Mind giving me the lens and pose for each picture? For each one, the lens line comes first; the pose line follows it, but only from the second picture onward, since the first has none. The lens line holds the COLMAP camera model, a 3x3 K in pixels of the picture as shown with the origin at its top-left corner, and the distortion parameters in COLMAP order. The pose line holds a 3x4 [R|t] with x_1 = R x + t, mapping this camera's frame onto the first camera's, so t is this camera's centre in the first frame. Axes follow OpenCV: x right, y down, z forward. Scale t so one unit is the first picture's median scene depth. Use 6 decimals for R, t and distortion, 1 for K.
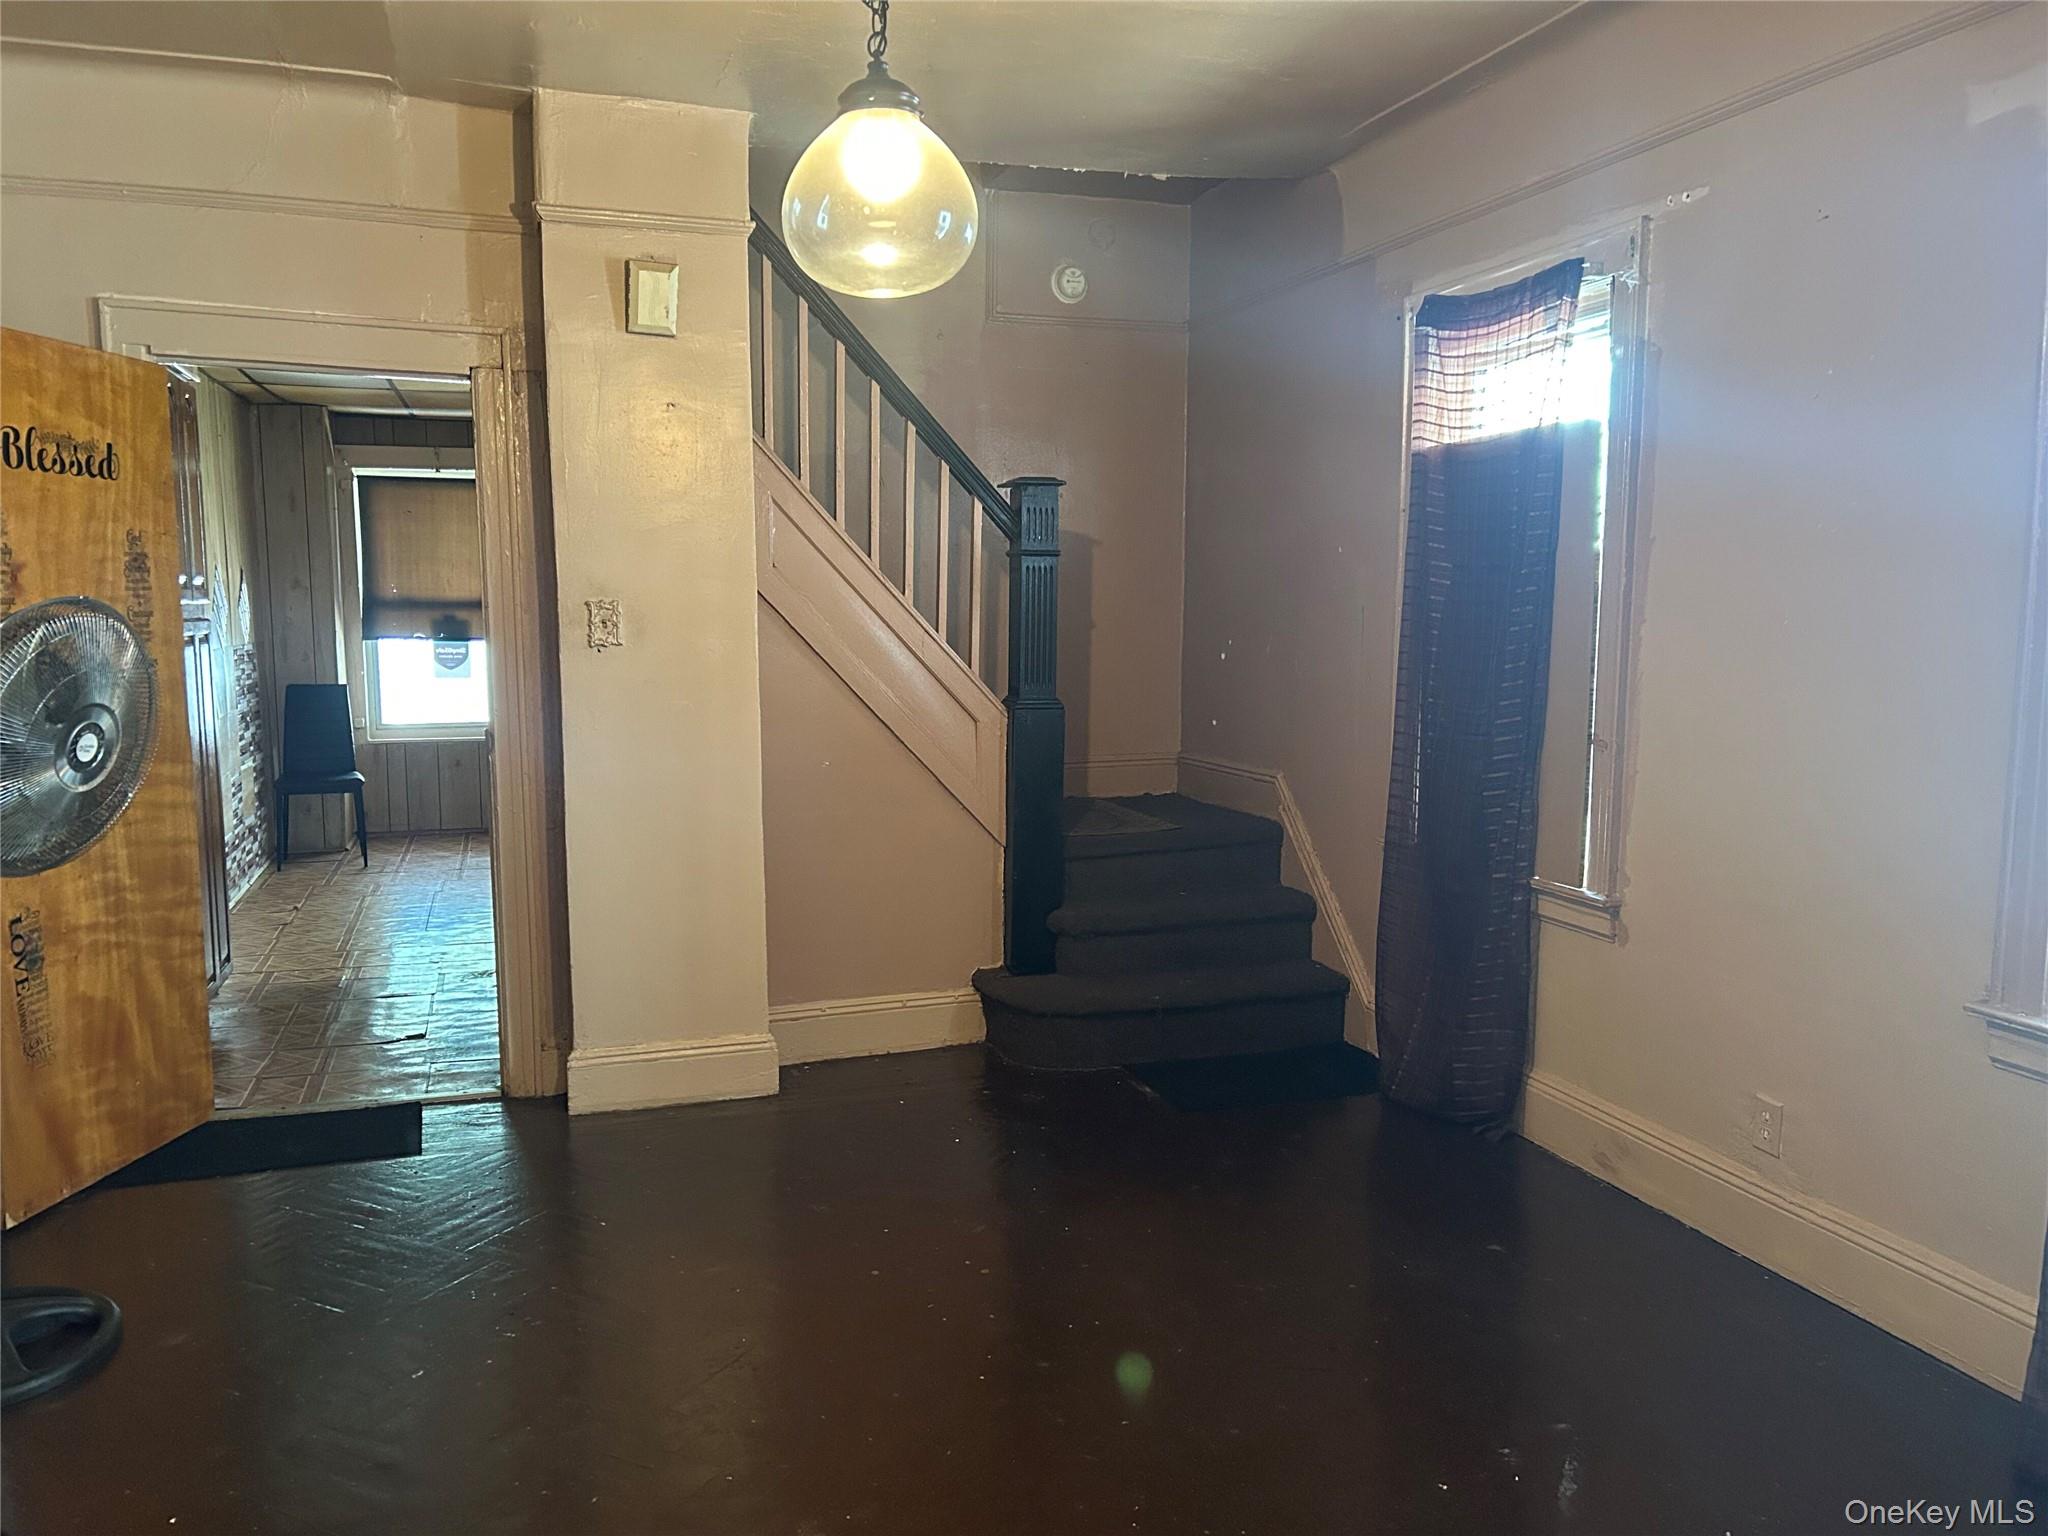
lens RADIAL K [[1527.8, 0, 1006.3], [0, 1527.8, 773.0], [0, 0, 1]] dist [0.050383, -0.059129]
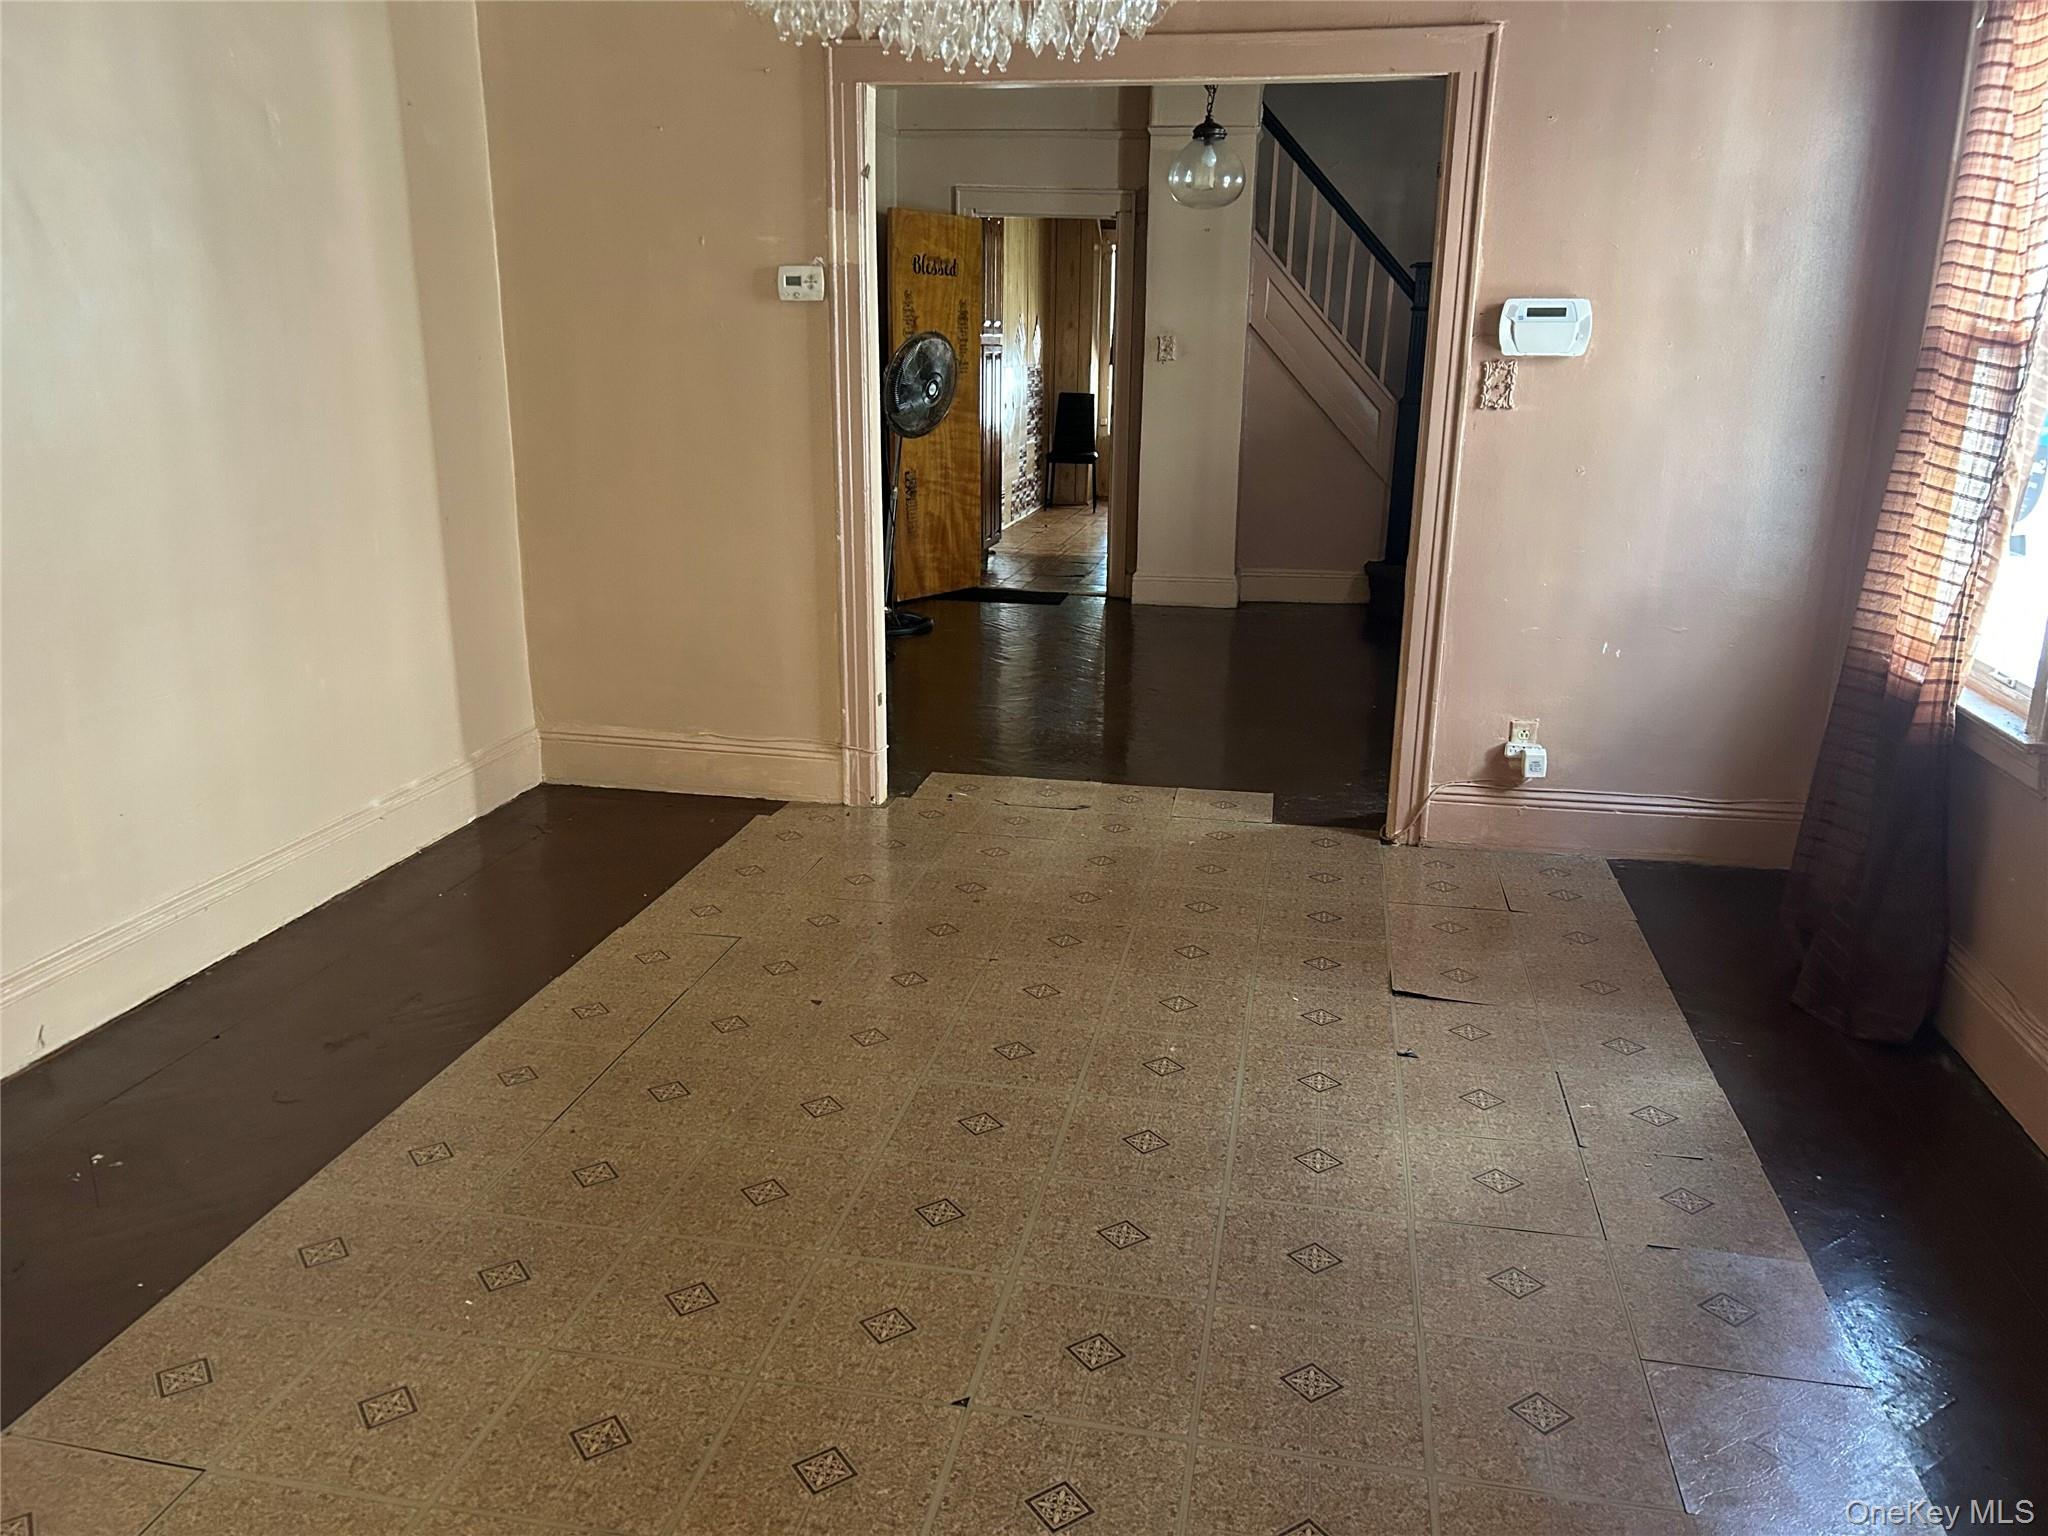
lens RADIAL K [[1527.8, 0, 1028.6], [0, 1527.8, 781.6], [0, 0, 1]] dist [0.050383, -0.059129]
pose [[0.876401, 0.147176, -0.458542, 0.497059], [-0.069789, 0.980920, 0.181456, 0.089266], [0.476499, -0.127027, 0.869950, -0.754891]]
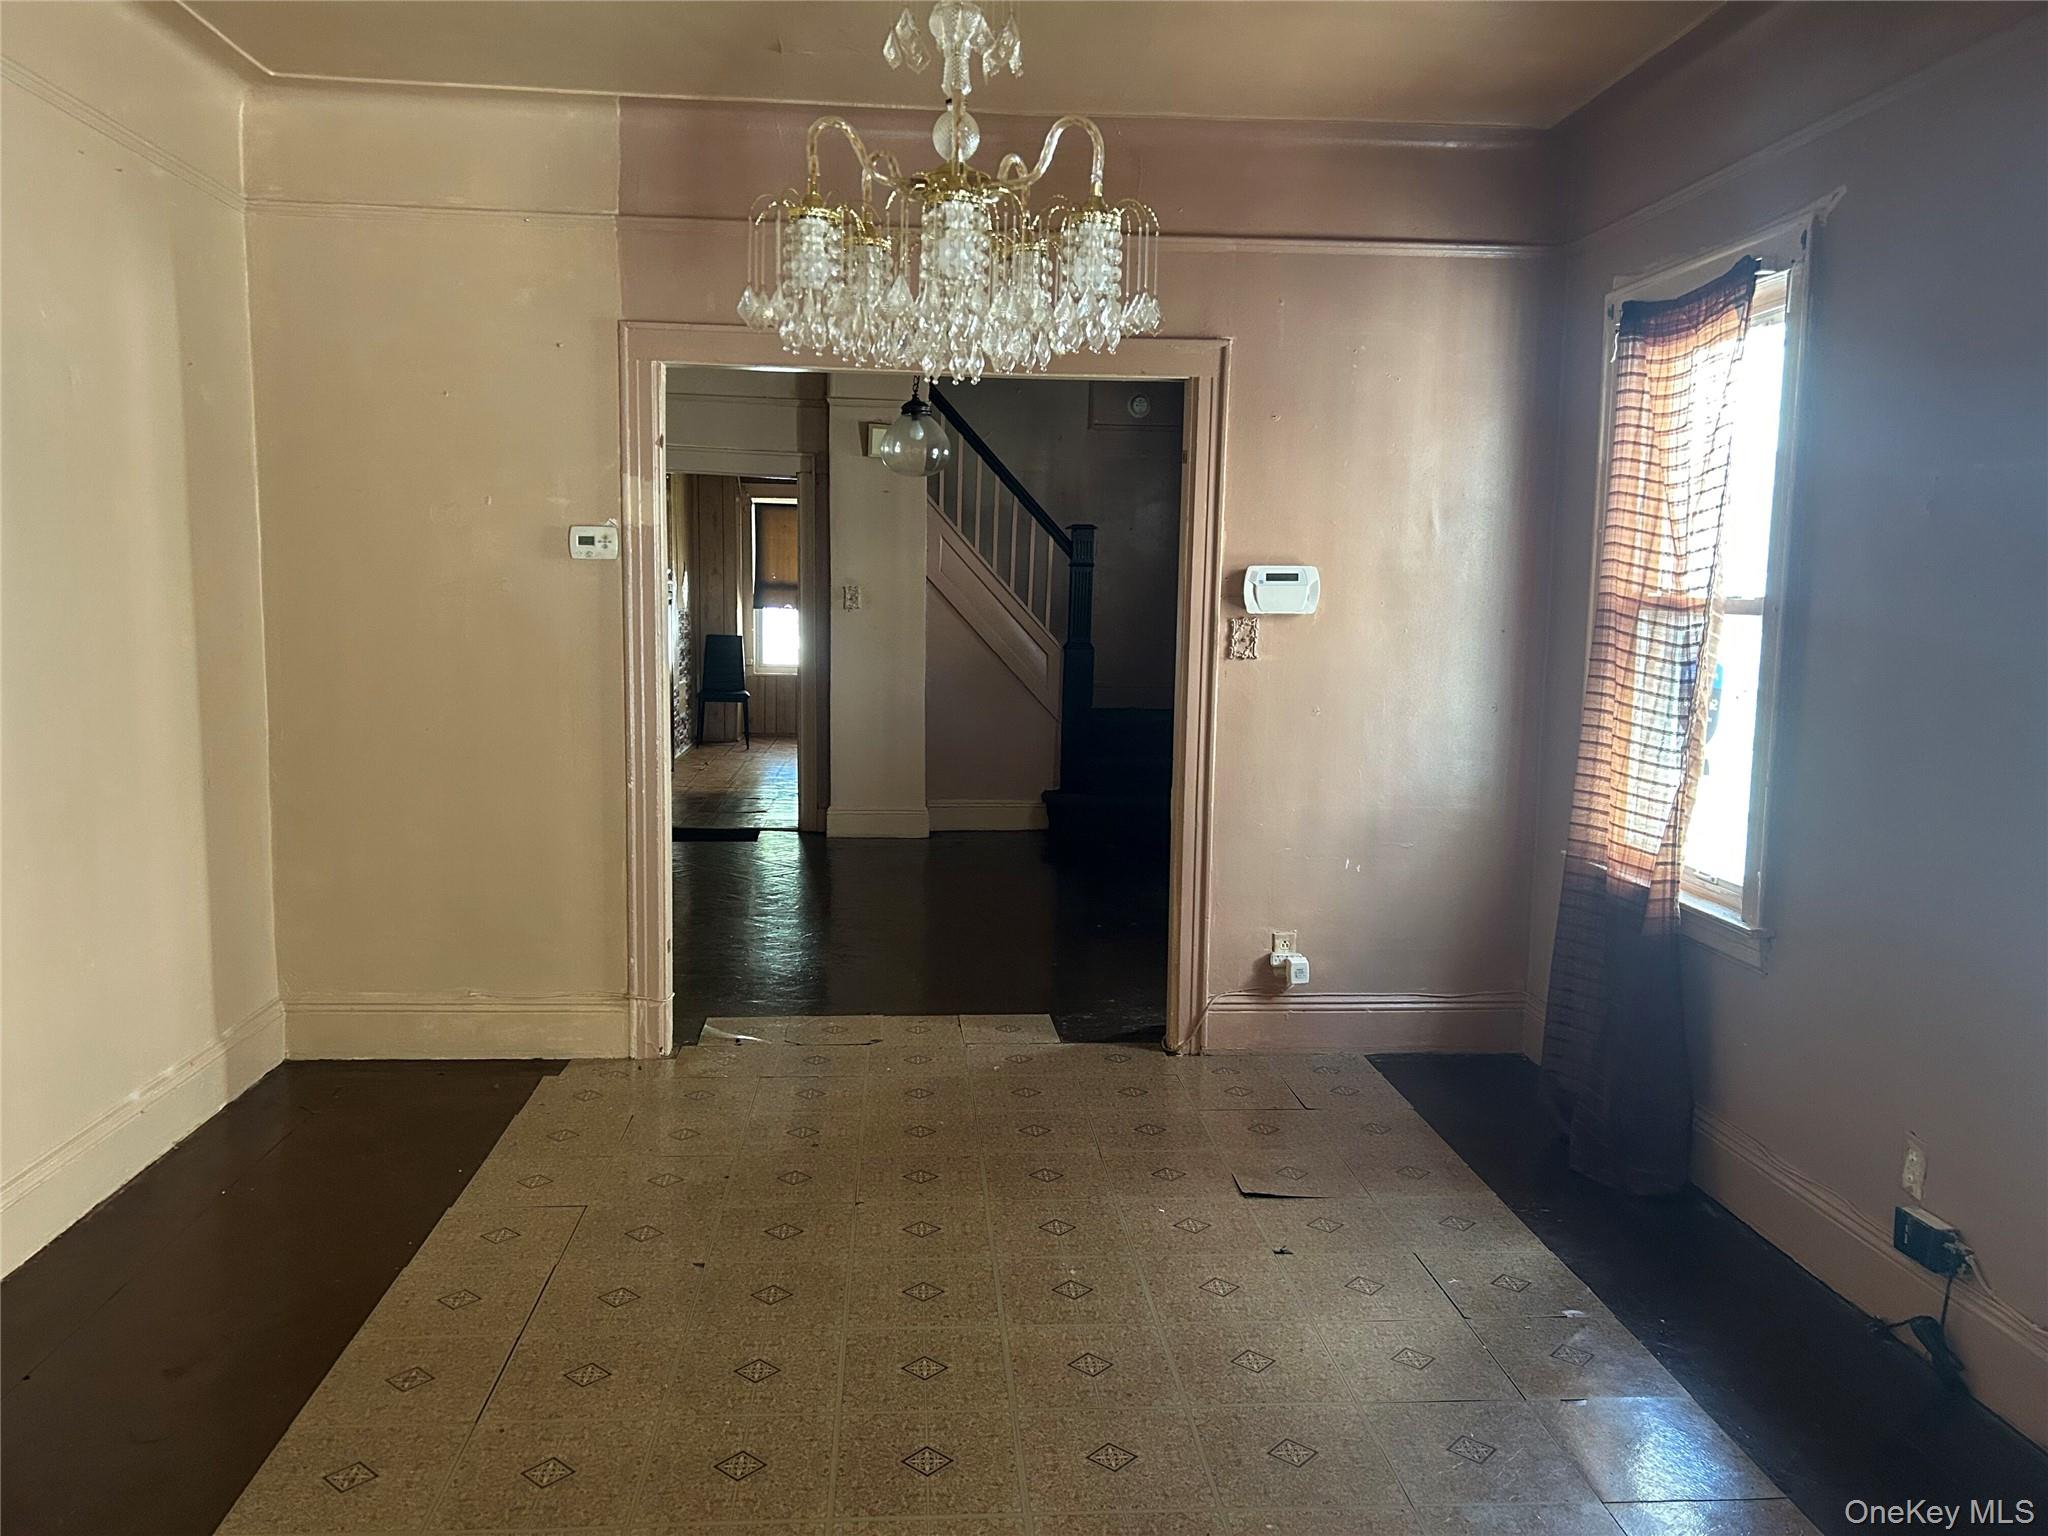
lens RADIAL K [[1527.8, 0, 1011.8], [0, 1527.8, 774.2], [0, 0, 1]] dist [0.050383, -0.059129]
pose [[0.971174, 0.048740, -0.233336, 0.386382], [-0.046845, 0.998809, 0.013662, 0.089587], [0.233724, -0.002337, 0.972300, -0.835020]]
